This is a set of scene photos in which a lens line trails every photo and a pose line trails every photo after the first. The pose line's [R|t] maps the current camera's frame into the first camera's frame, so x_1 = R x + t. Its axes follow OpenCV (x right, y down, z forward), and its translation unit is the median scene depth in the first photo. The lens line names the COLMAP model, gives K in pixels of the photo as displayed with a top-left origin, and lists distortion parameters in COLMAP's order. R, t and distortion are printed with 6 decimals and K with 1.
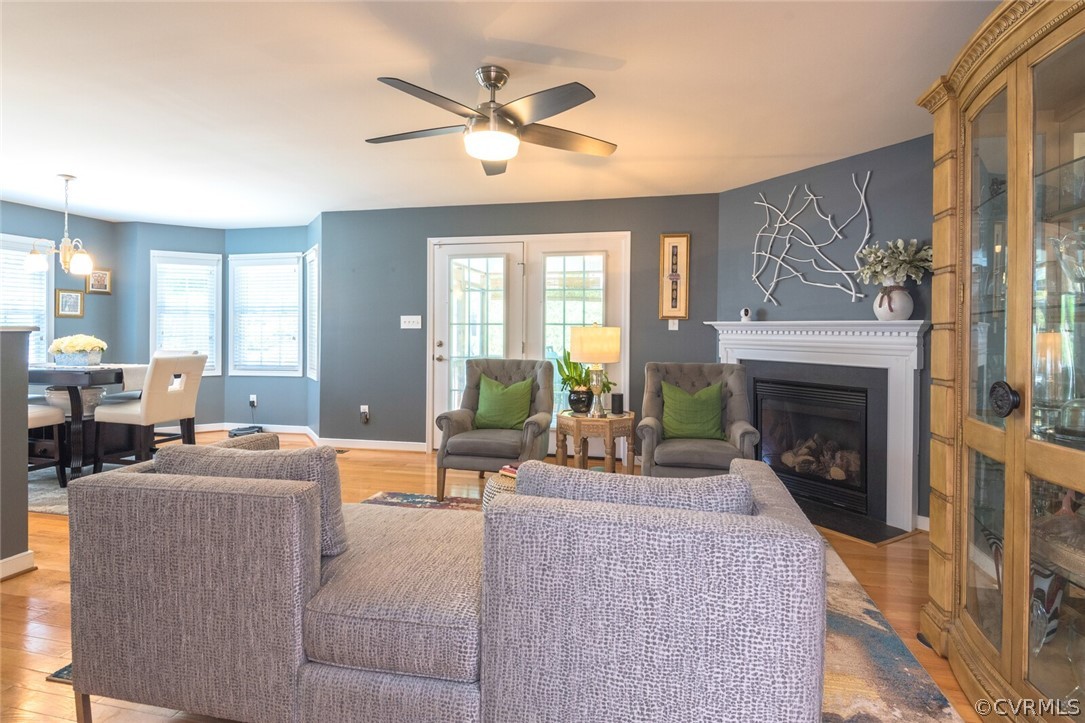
lens RADIAL K [[537.1, 0, 542.1], [0, 537.1, 331.2], [0, 0, 1]] dist [0.001391, -0.000468]
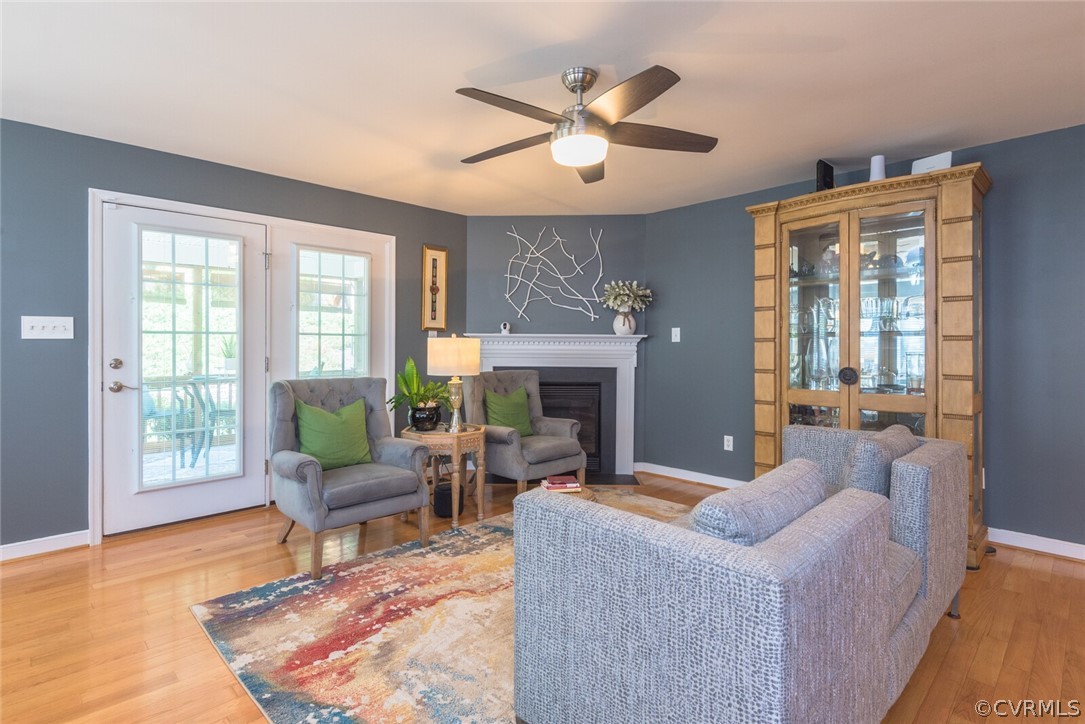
lens RADIAL K [[536.2, 0, 549.3], [0, 536.2, 340.6], [0, 0, 1]] dist [0.000676, -0.000528]
pose [[0.532767, -0.000532, 0.846262, -0.464679], [0.000244, 1.000000, 0.000475, -0.003471], [-0.846262, -0.000047, 0.532767, 0.255520]]
